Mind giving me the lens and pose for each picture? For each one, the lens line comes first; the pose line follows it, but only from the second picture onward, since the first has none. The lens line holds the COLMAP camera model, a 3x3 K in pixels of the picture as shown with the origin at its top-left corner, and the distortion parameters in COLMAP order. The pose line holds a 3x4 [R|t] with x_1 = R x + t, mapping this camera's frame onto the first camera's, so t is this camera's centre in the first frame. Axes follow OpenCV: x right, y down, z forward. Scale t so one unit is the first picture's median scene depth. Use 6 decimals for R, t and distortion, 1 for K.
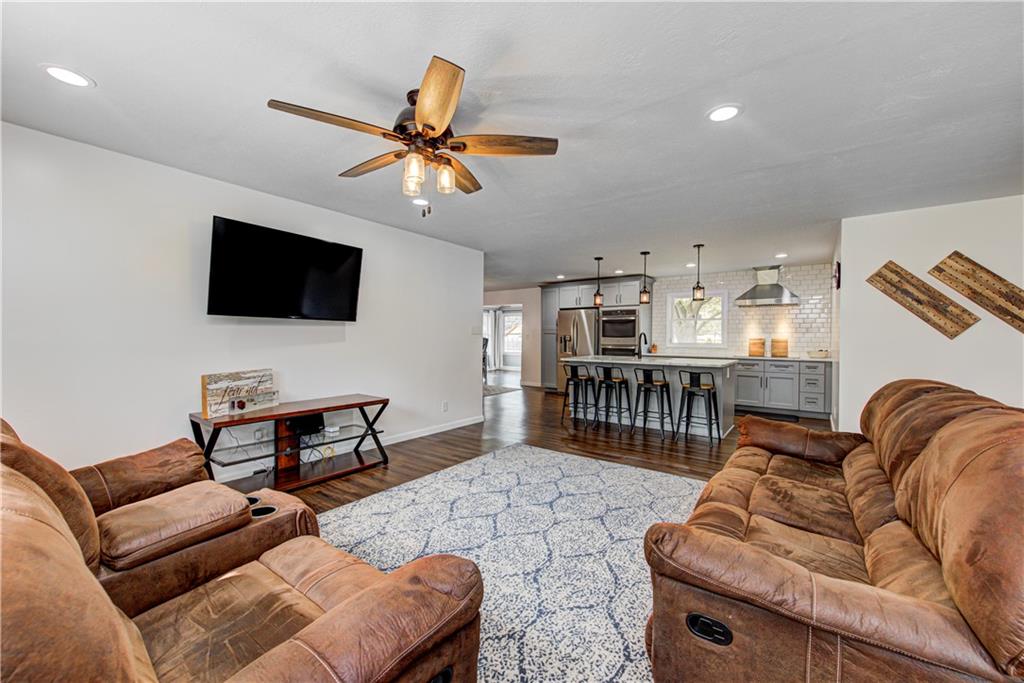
lens RADIAL K [[401.9, 0, 512.9], [0, 401.9, 341.4], [0, 0, 1]] dist [0.001900, -0.000012]
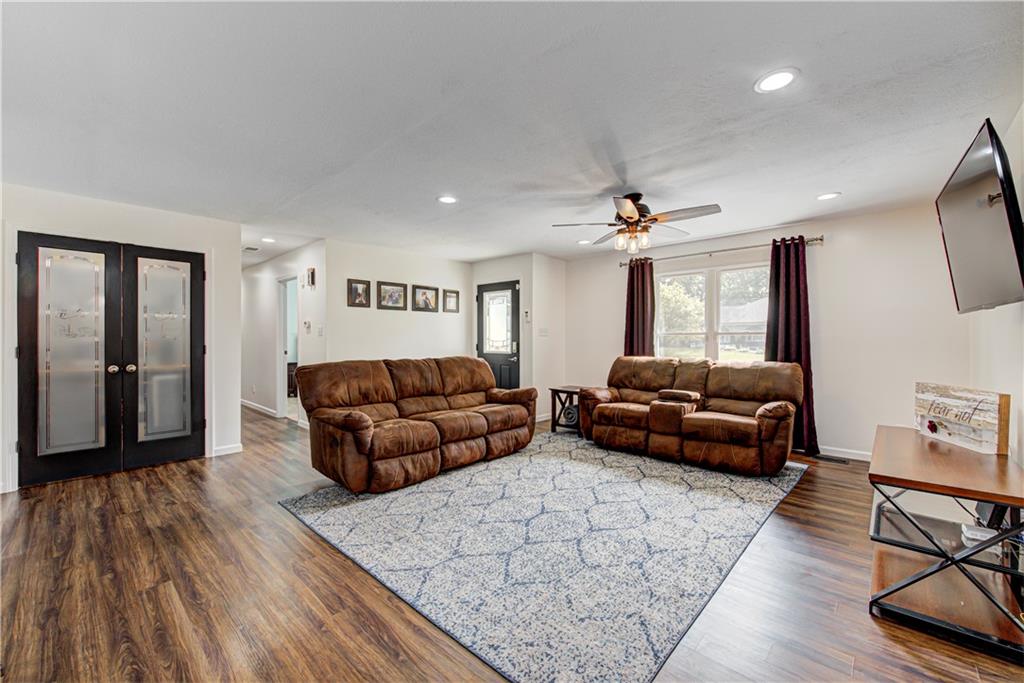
lens RADIAL K [[410.8, 0, 511.6], [0, 410.8, 338.6], [0, 0, 1]] dist [-0.002066, -0.000083]
pose [[-0.994360, -0.006728, 0.105844, 0.056470], [-0.005739, 0.999937, 0.009640, -0.015860], [-0.105903, 0.008978, -0.994336, 1.664427]]
